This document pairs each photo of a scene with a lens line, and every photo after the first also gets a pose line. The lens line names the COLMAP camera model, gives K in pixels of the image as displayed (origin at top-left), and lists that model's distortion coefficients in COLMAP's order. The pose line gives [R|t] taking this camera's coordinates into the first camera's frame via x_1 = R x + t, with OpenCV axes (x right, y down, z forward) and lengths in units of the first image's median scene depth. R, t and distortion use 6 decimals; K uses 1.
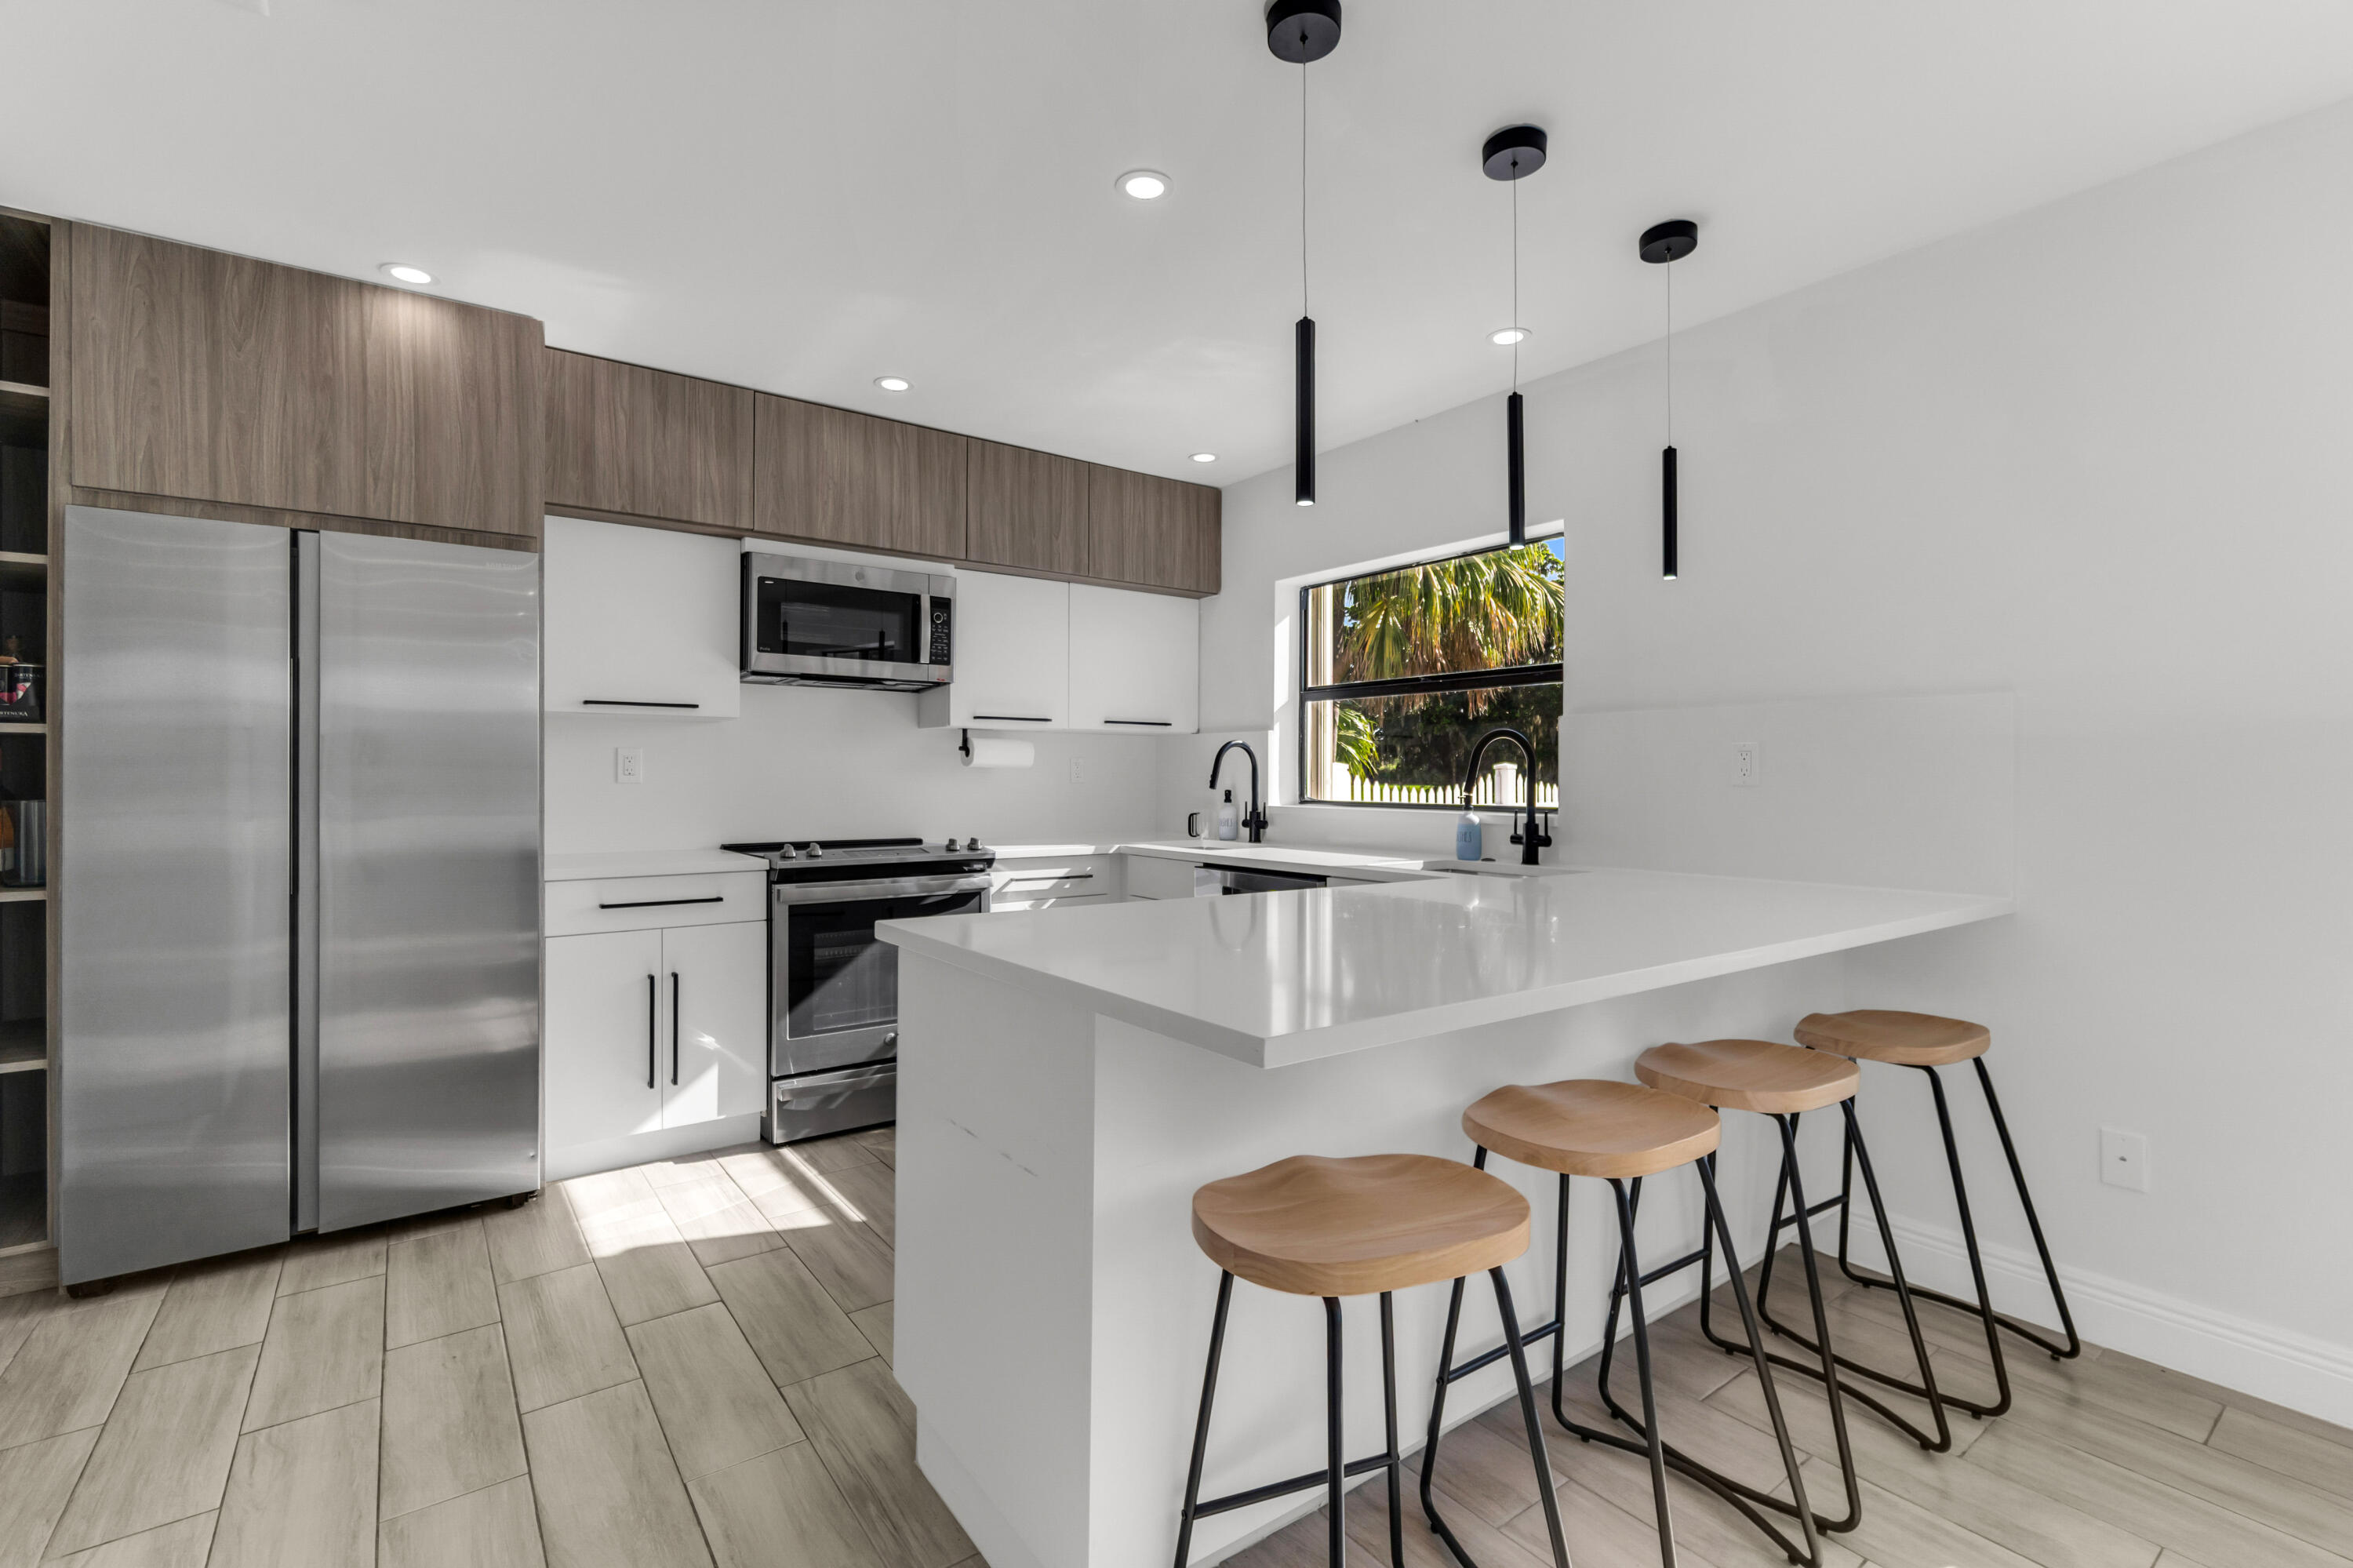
lens RADIAL K [[1069.7, 0, 1176.5], [0, 1069.7, 784.0], [0, 0, 1]] dist [0.000360, -0.000065]
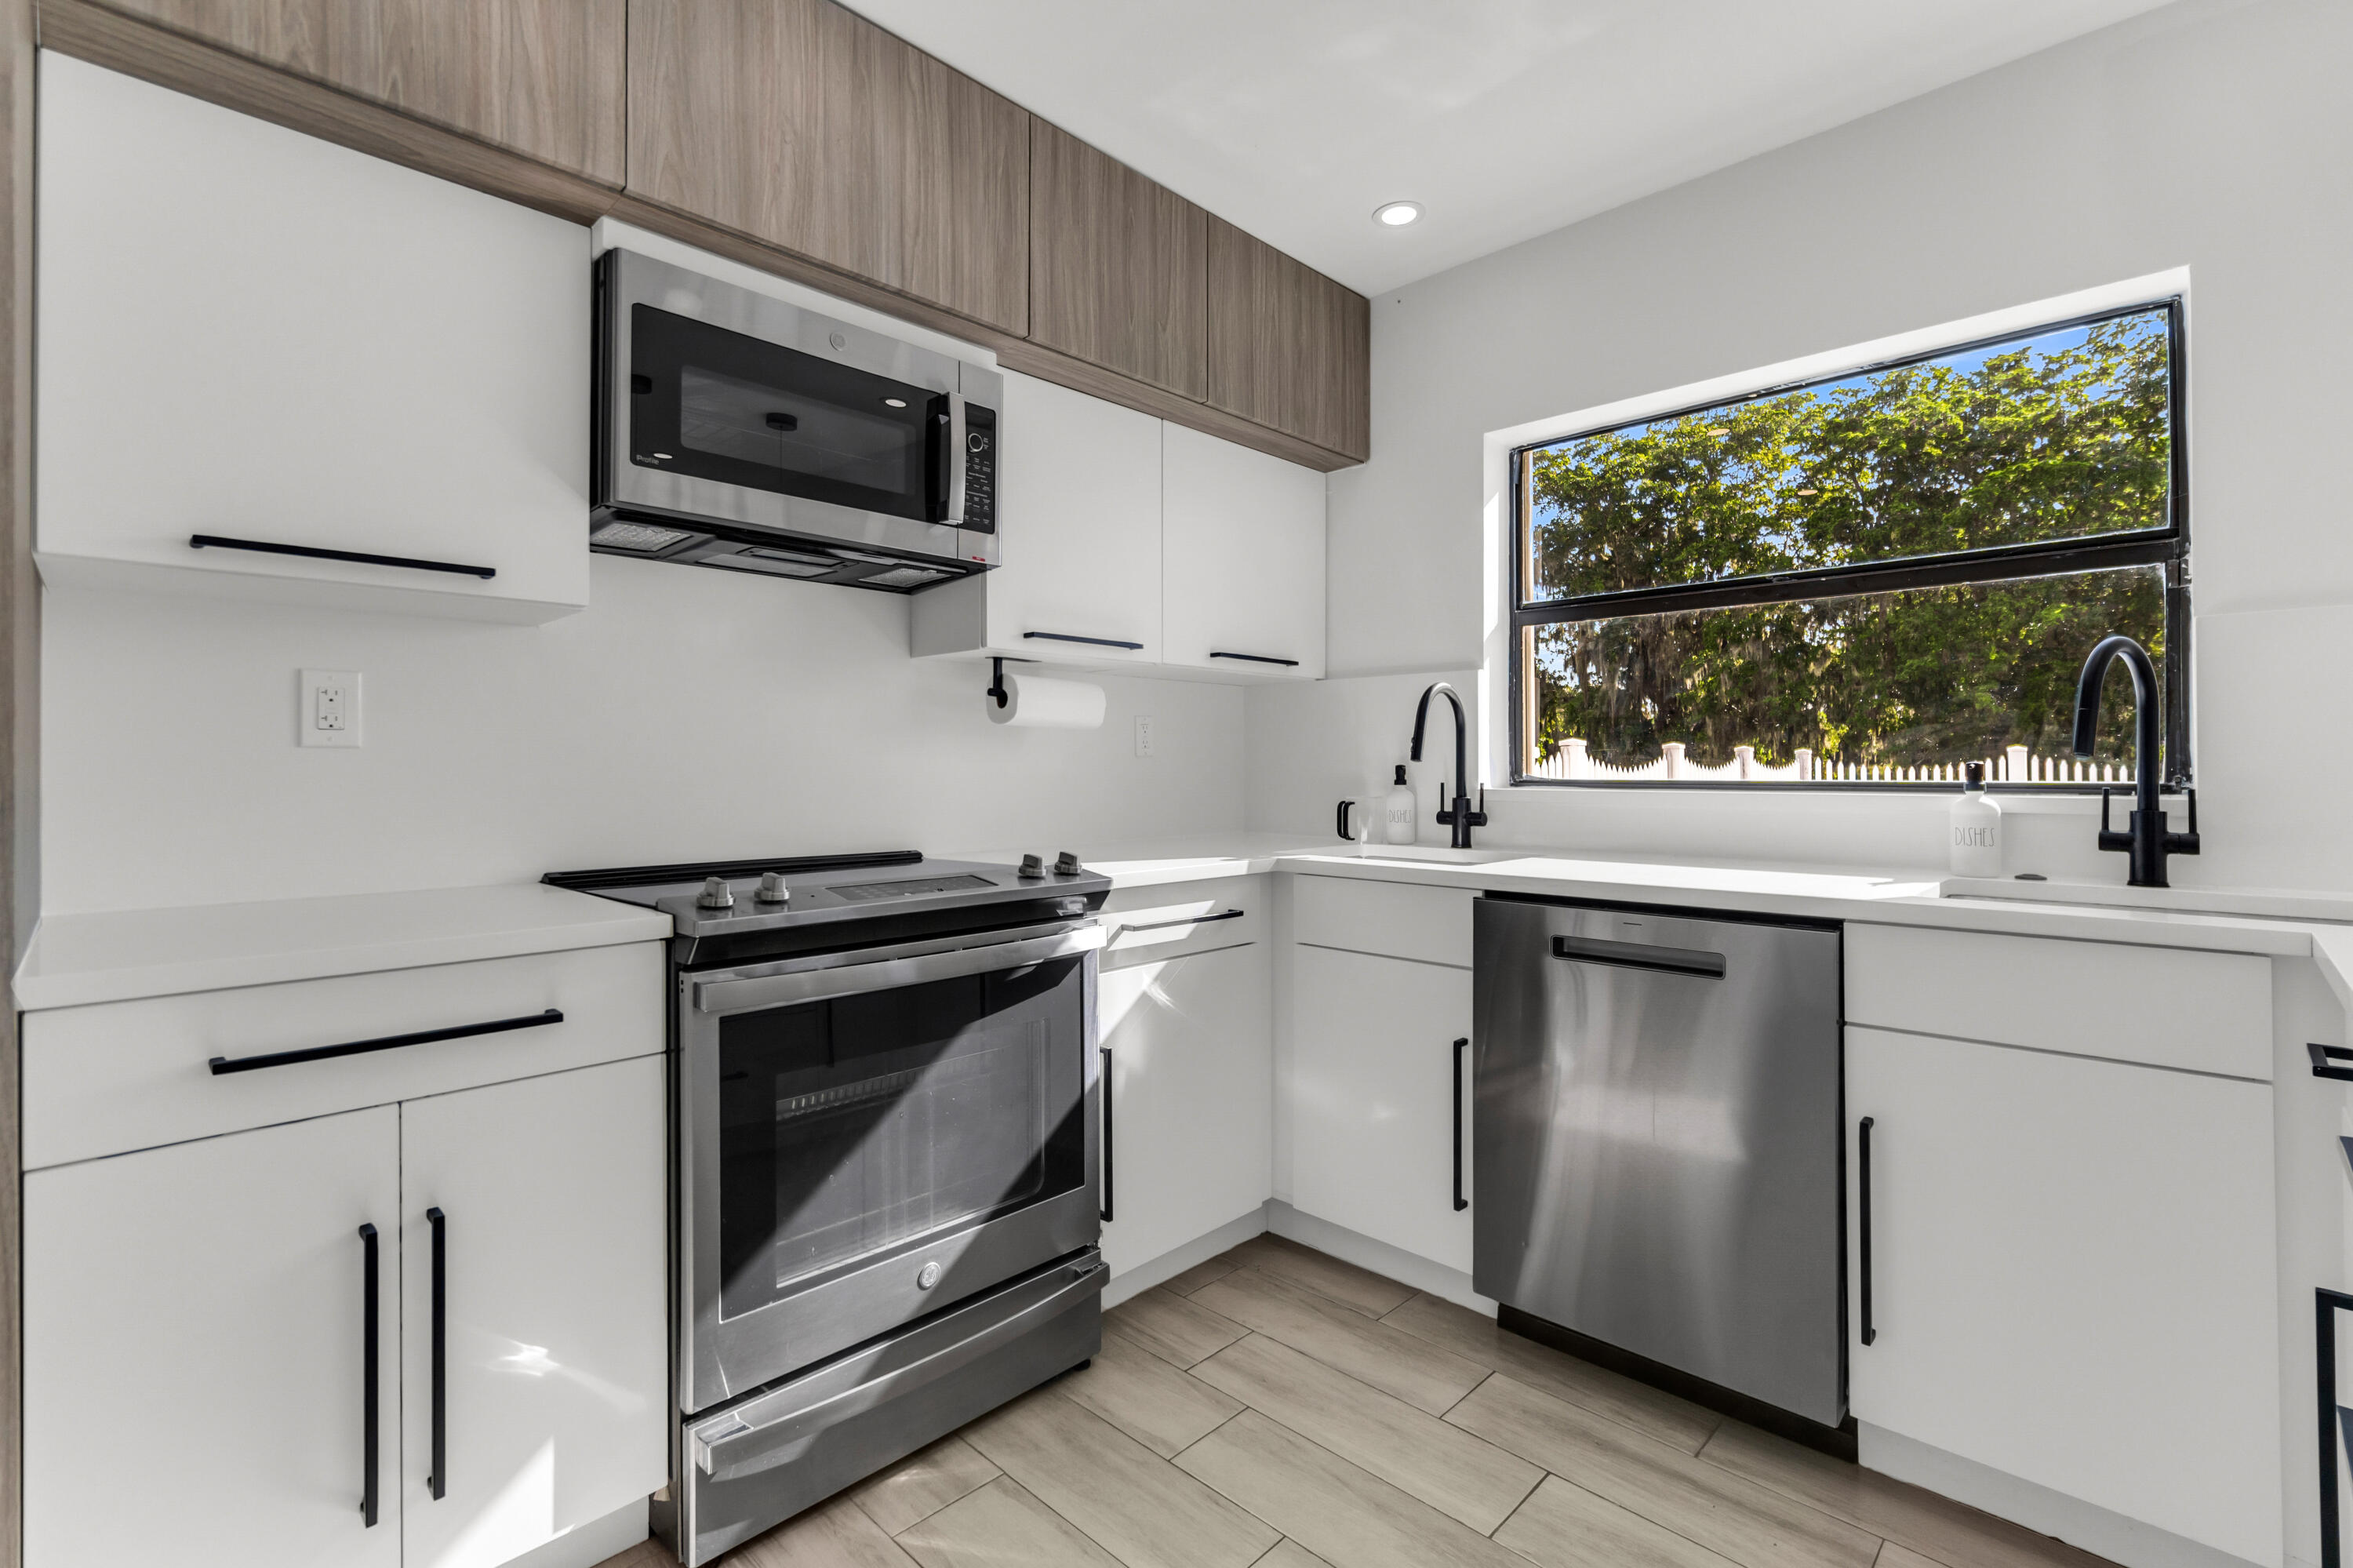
lens RADIAL K [[1053.9, 0, 1170.6], [0, 1053.9, 770.7], [0, 0, 1]] dist [-0.002984, -0.000518]
pose [[0.987353, -0.004913, 0.158459, -0.217330], [0.005854, 0.999968, -0.005469, 0.013490], [-0.158427, 0.006327, 0.987350, 0.476035]]
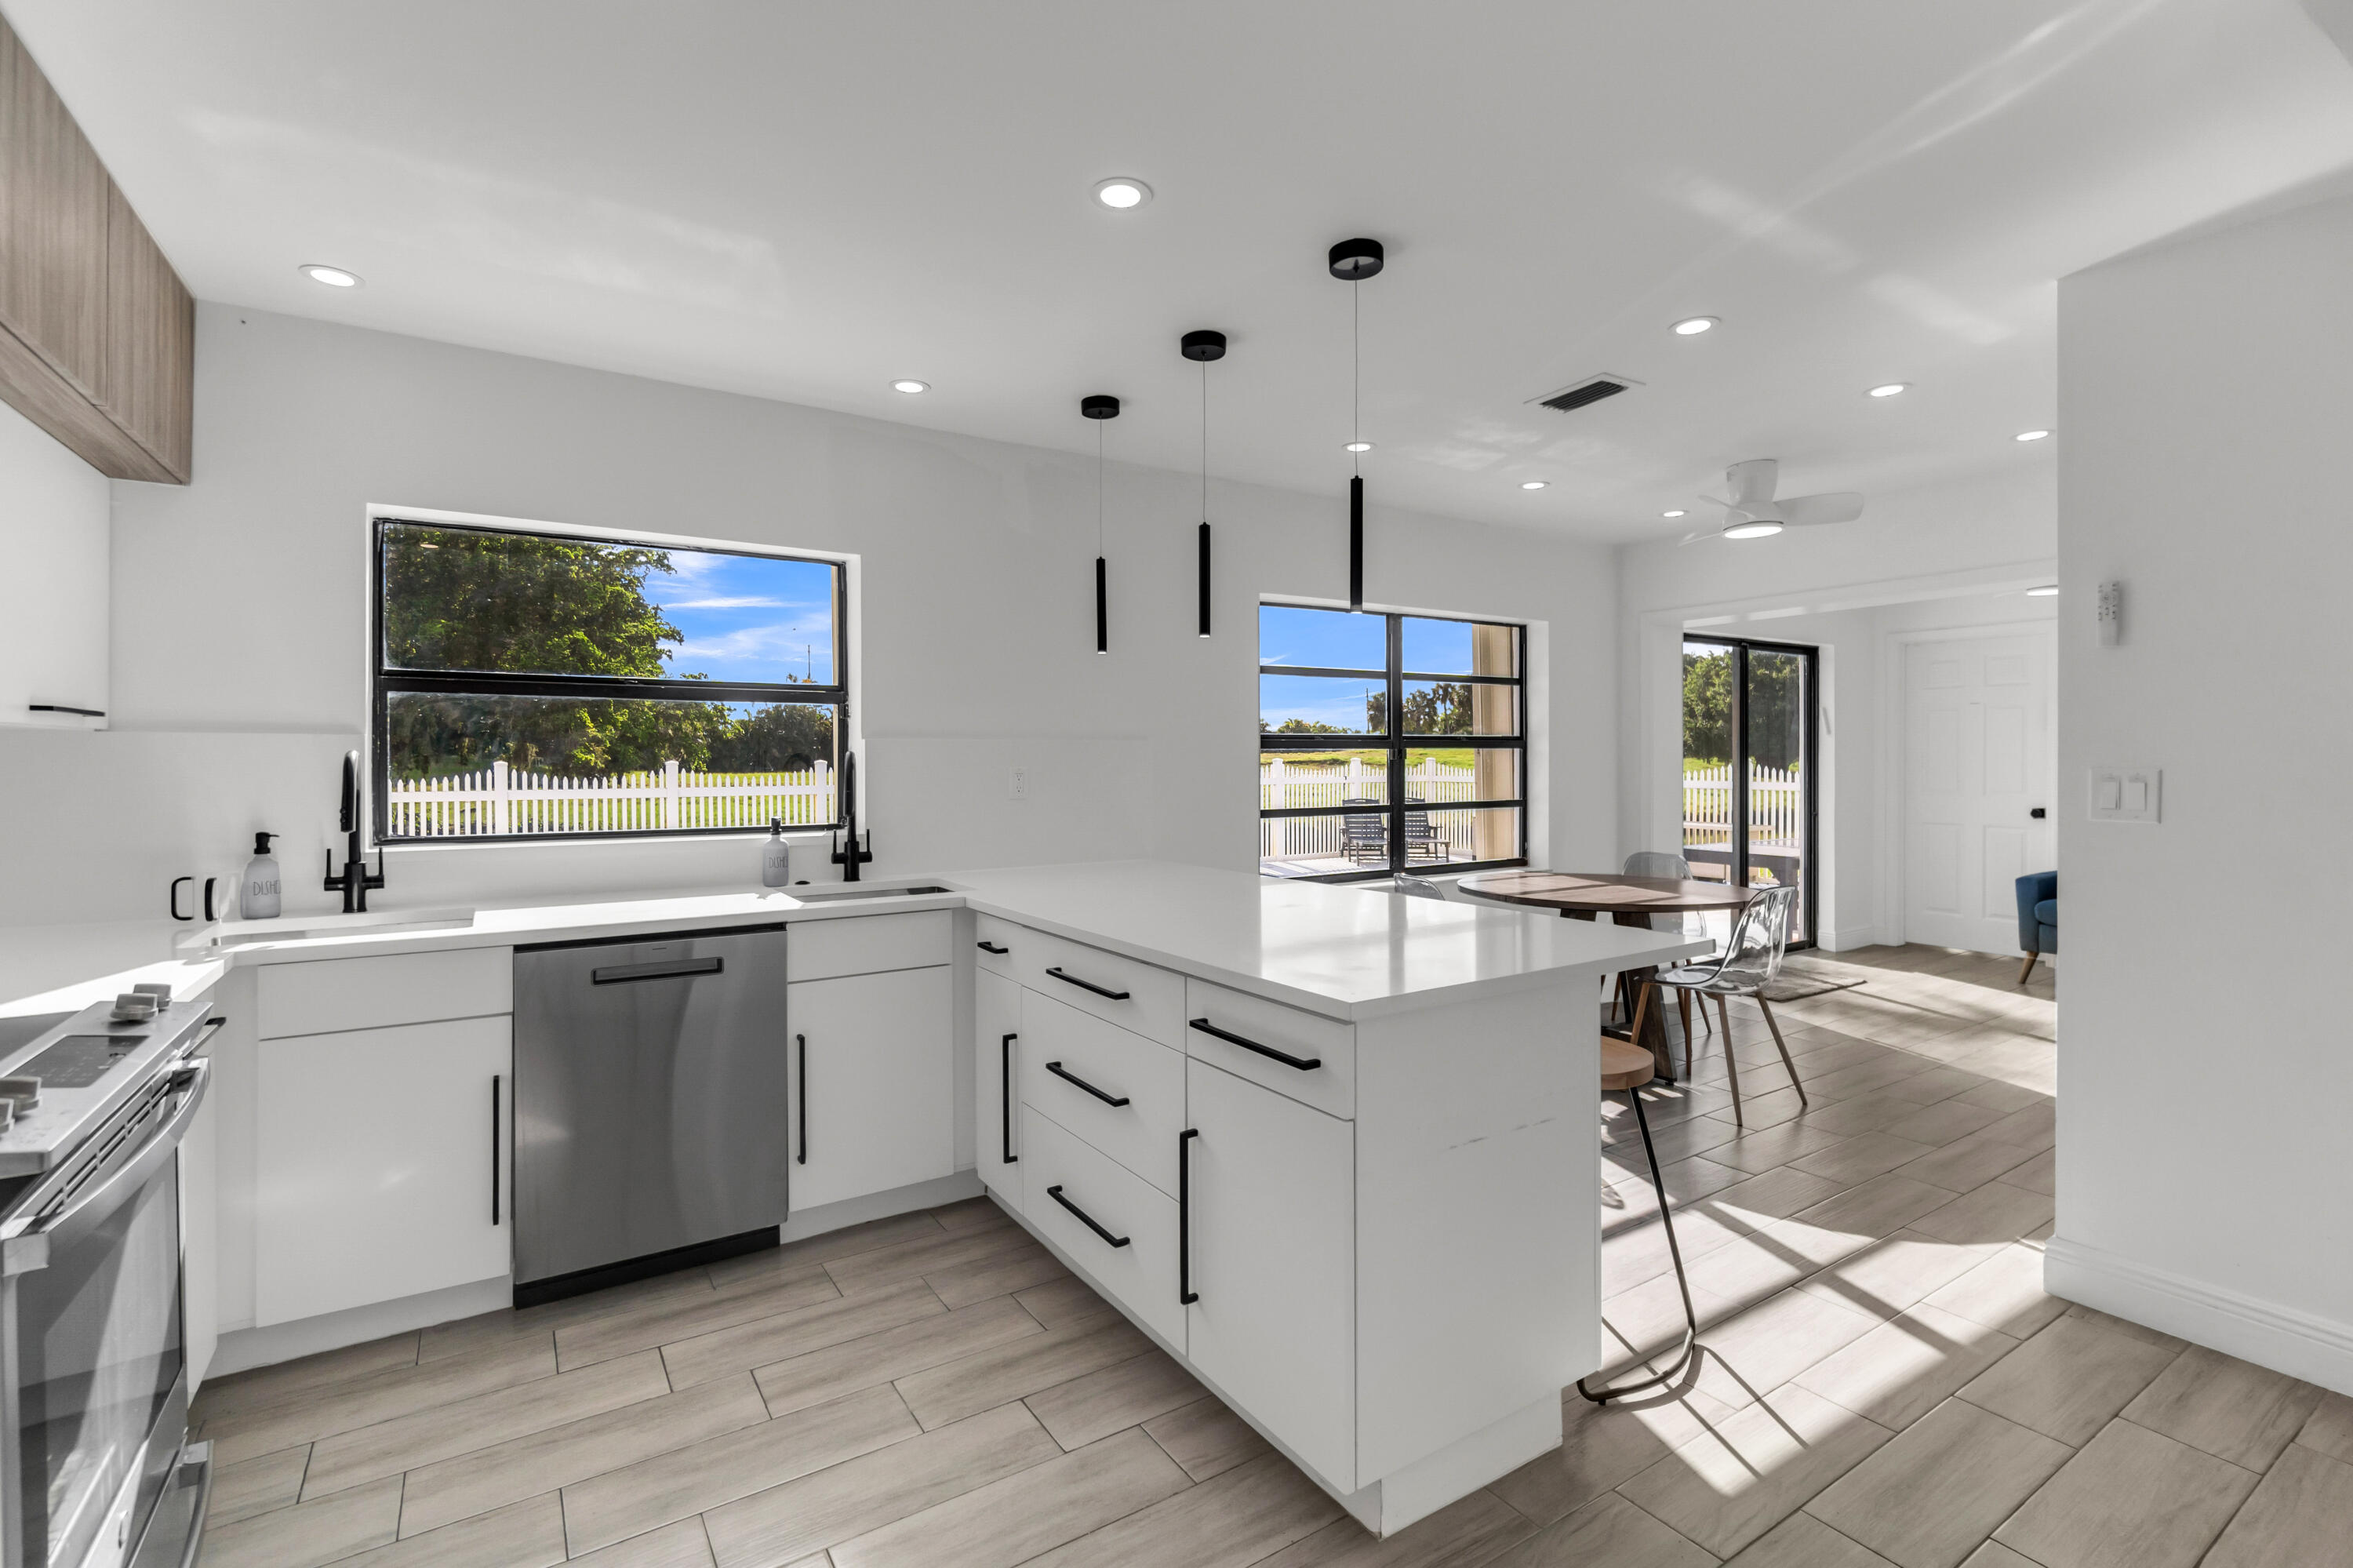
lens RADIAL K [[1053.9, 0, 1170.6], [0, 1053.9, 770.7], [0, 0, 1]] dist [-0.002984, -0.000518]
pose [[0.055681, -0.015825, 0.998323, -0.586455], [0.005737, 0.999863, 0.015530, -0.040292], [-0.998432, 0.004862, 0.055764, 0.551719]]
